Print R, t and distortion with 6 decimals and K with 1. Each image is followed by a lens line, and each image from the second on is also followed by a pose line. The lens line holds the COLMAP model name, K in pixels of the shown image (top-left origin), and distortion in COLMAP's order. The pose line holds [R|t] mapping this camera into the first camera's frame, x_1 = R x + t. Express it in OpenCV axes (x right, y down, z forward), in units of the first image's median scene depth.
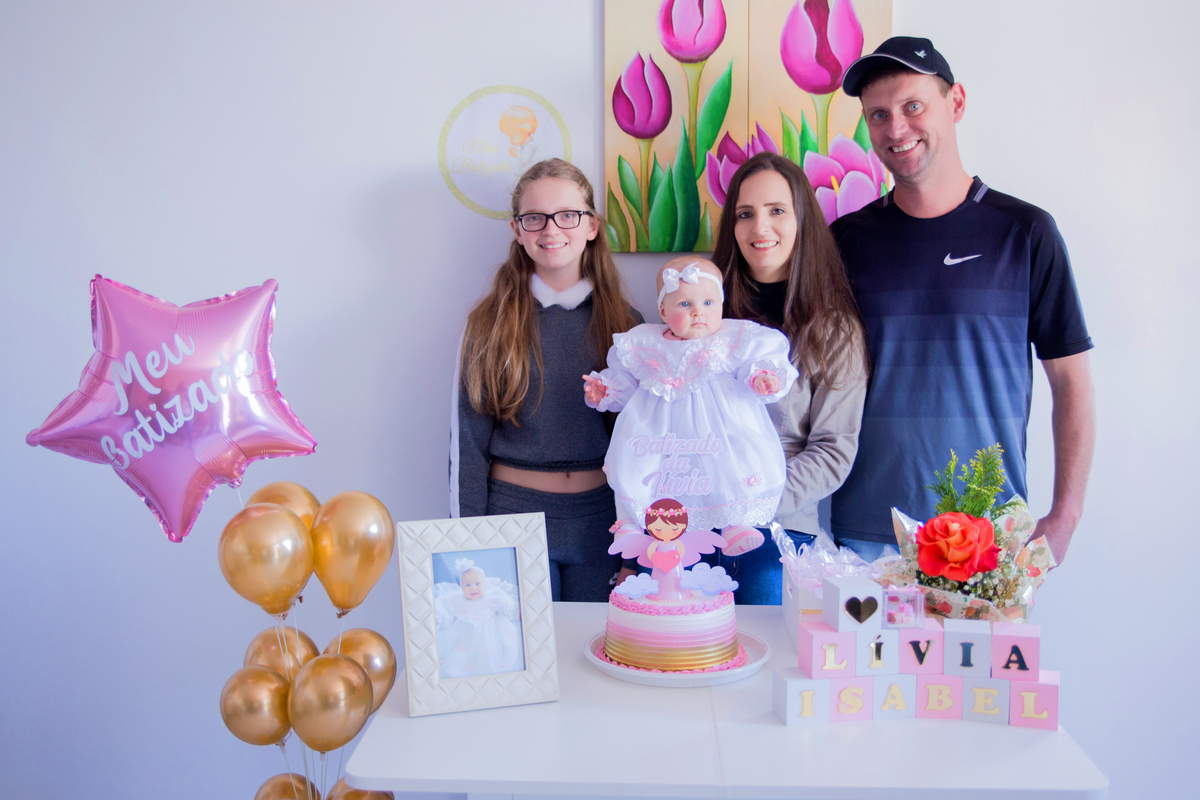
lens RADIAL K [[1318.1, 0, 600.4], [0, 1318.1, 400.6], [0, 0, 1]] dist [-0.028884, -0.003527]
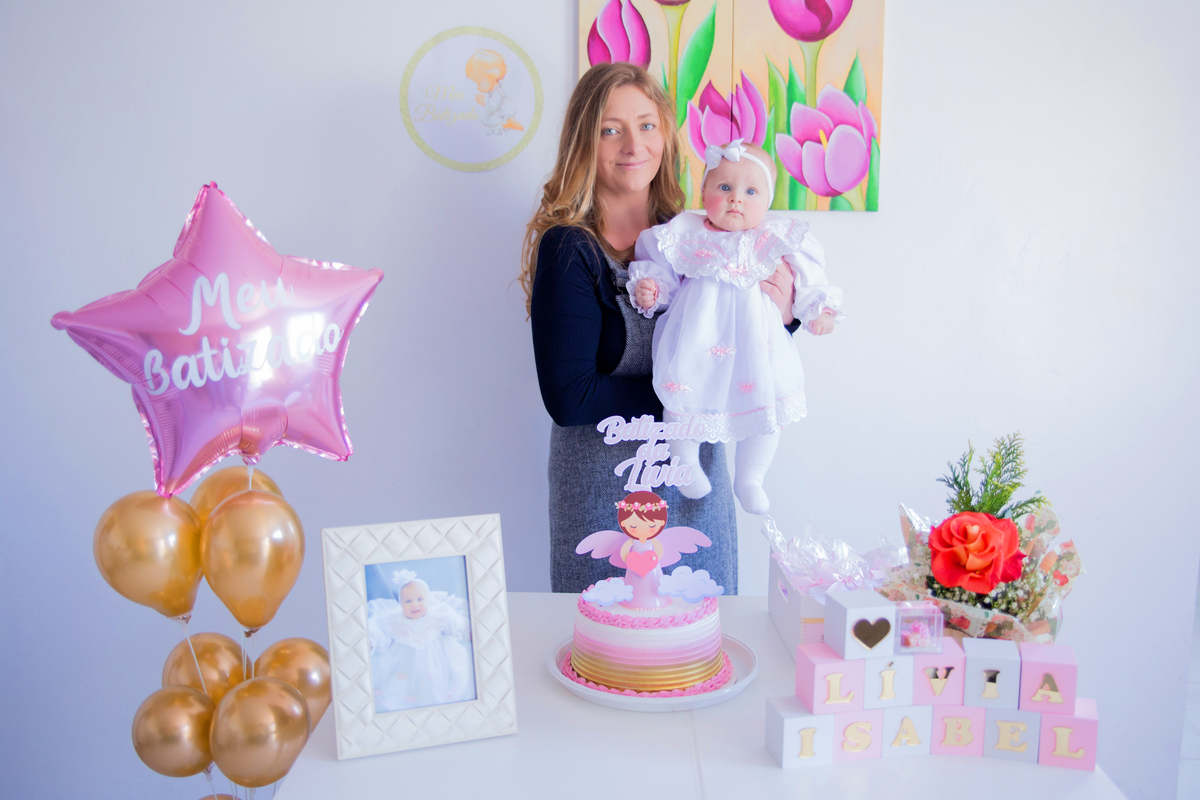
lens RADIAL K [[1200.8, 0, 637.8], [0, 1200.8, 419.9], [0, 0, 1]] dist [-0.059312, -0.011341]
pose [[0.998942, 0.002381, 0.045922, 0.010590], [-0.005127, 0.998199, 0.059769, -0.021757], [-0.045696, -0.059941, 0.997155, 0.220162]]
